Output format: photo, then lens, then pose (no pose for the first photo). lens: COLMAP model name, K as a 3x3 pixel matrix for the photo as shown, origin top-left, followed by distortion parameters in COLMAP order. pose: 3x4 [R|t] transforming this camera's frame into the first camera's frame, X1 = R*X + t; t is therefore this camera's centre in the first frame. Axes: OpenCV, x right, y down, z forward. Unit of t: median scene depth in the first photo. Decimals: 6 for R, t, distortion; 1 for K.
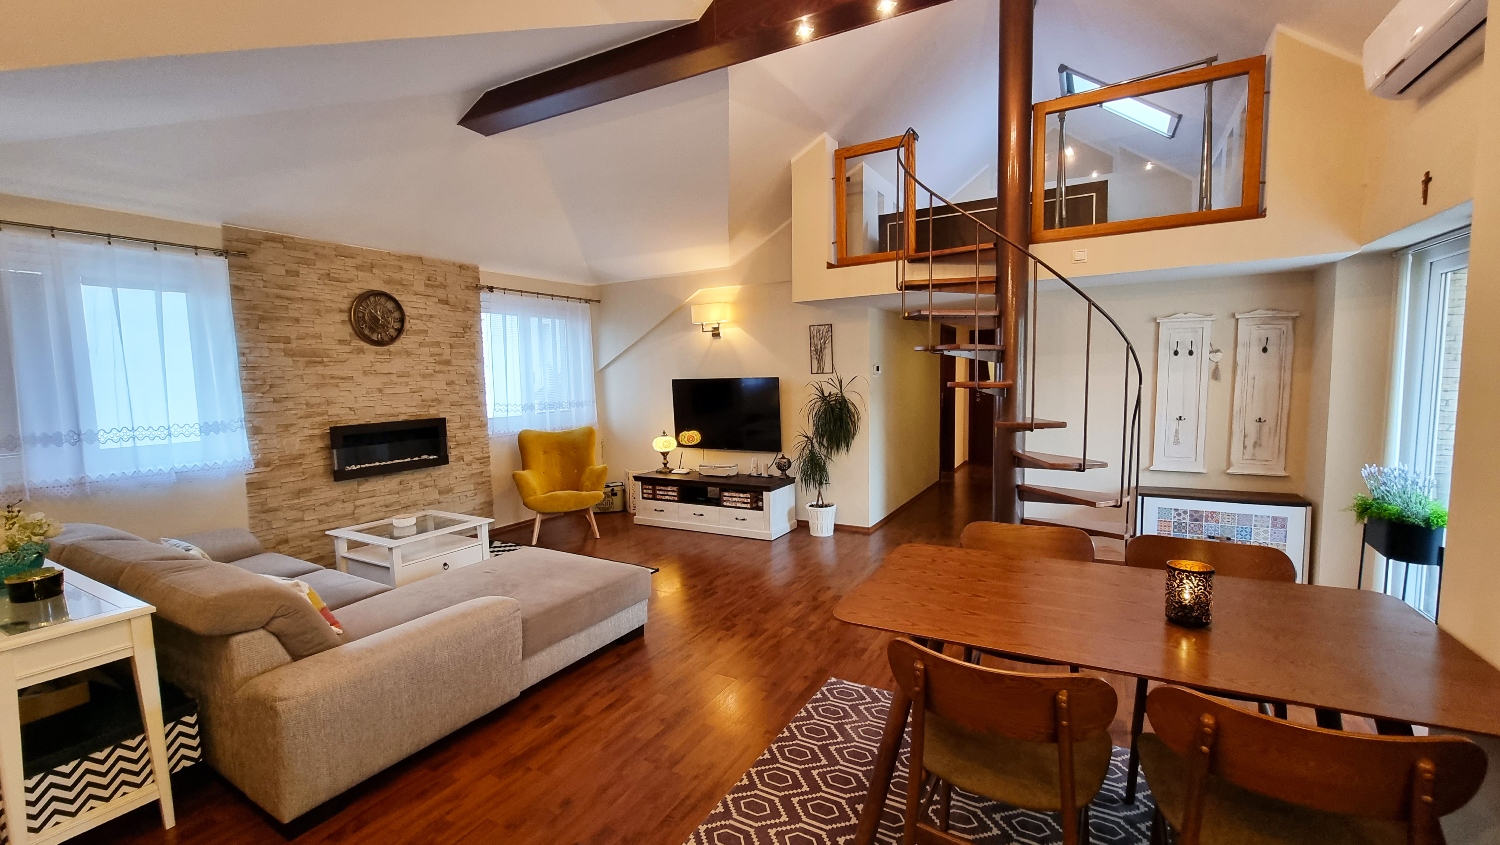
lens RADIAL K [[624.9, 0, 747.9], [0, 624.9, 425.6], [0, 0, 1]] dist [0.000672, -0.000205]
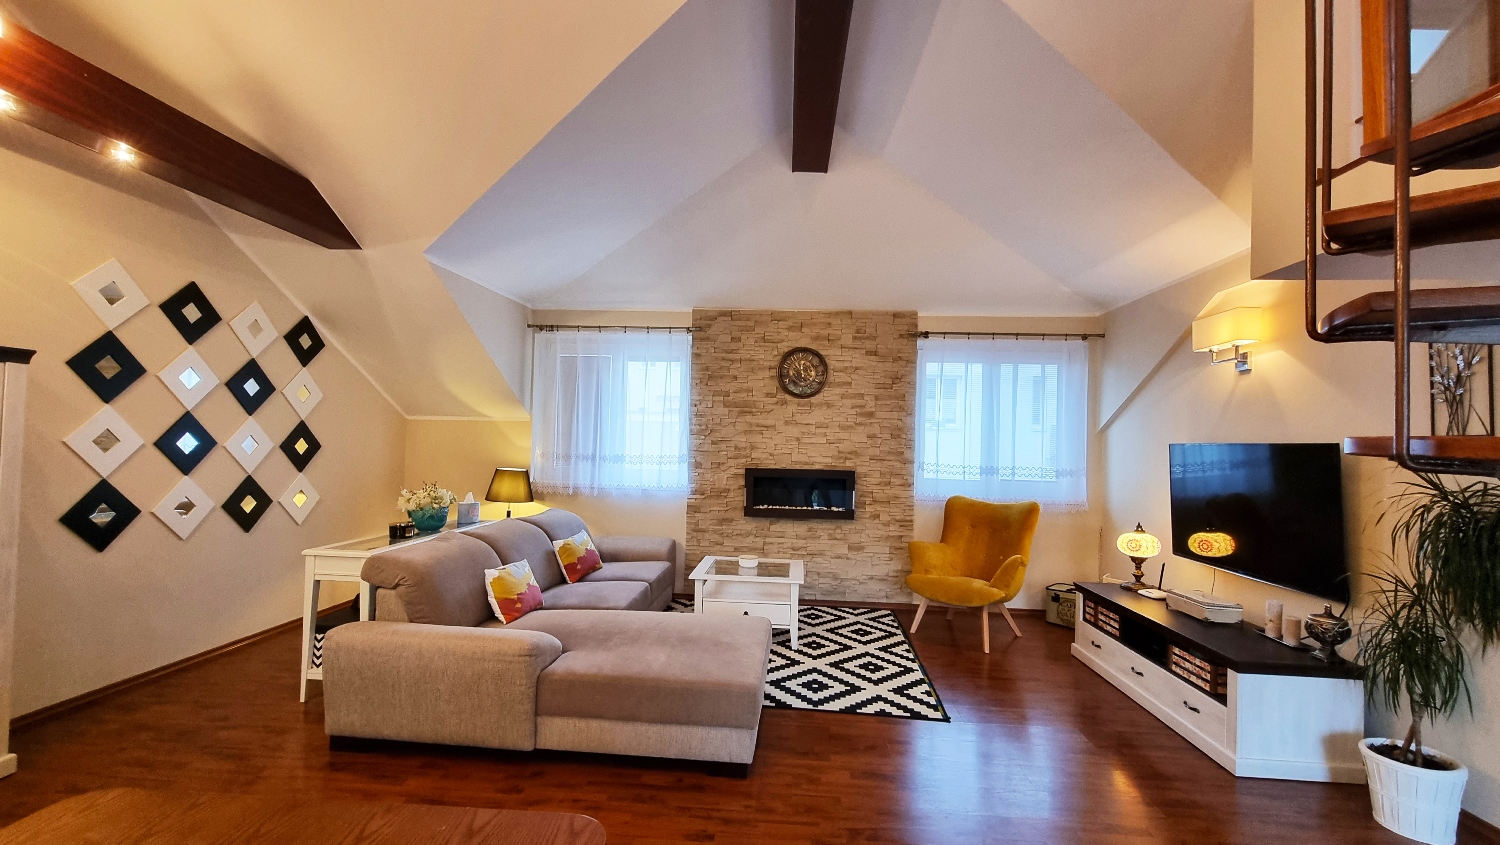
lens RADIAL K [[624.9, 0, 749.7], [0, 624.9, 423.4], [0, 0, 1]] dist [0.000672, -0.000205]
pose [[0.433536, 0.007330, -0.901107, 0.329991], [-0.110527, 0.992849, -0.045100, -0.025469], [0.894333, 0.119149, 0.431246, 0.448041]]
